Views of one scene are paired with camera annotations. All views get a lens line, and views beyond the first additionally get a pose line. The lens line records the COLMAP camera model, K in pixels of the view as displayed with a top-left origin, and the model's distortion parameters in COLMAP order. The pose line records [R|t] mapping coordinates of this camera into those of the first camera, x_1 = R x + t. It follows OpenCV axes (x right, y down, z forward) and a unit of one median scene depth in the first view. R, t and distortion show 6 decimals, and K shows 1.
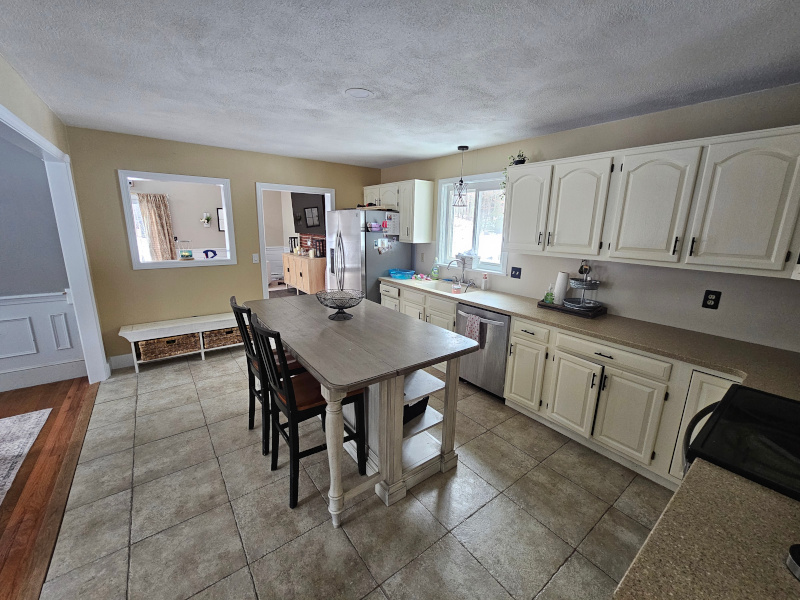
lens RADIAL K [[324.5, 0, 401.0], [0, 324.5, 297.7], [0, 0, 1]] dist [-0.013113, 0.002667]
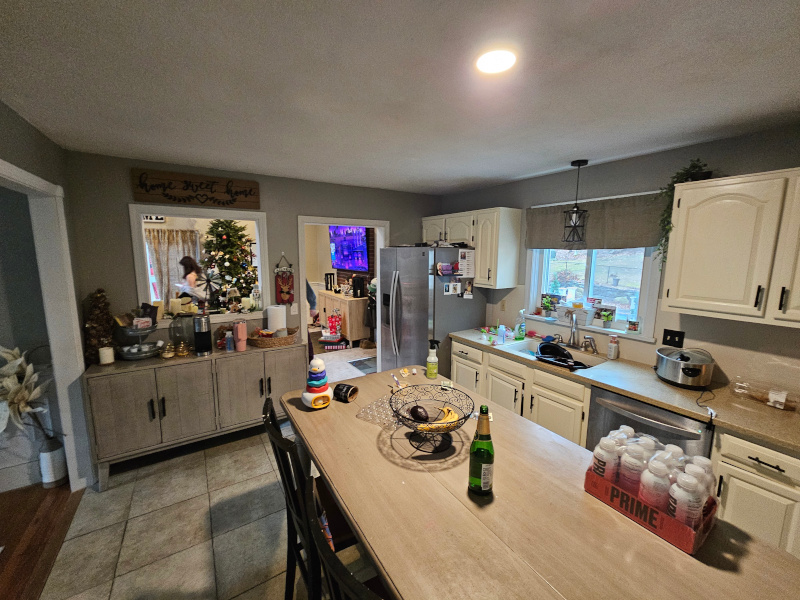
lens RADIAL K [[324.5, 0, 399.0], [0, 324.5, 298.9], [0, 0, 1]] dist [-0.013113, 0.002667]
pose [[0.997005, -0.002457, -0.077298, -0.130487], [-0.003694, 0.996842, -0.079330, -0.083799], [0.077249, 0.079378, 0.993847, 0.227982]]
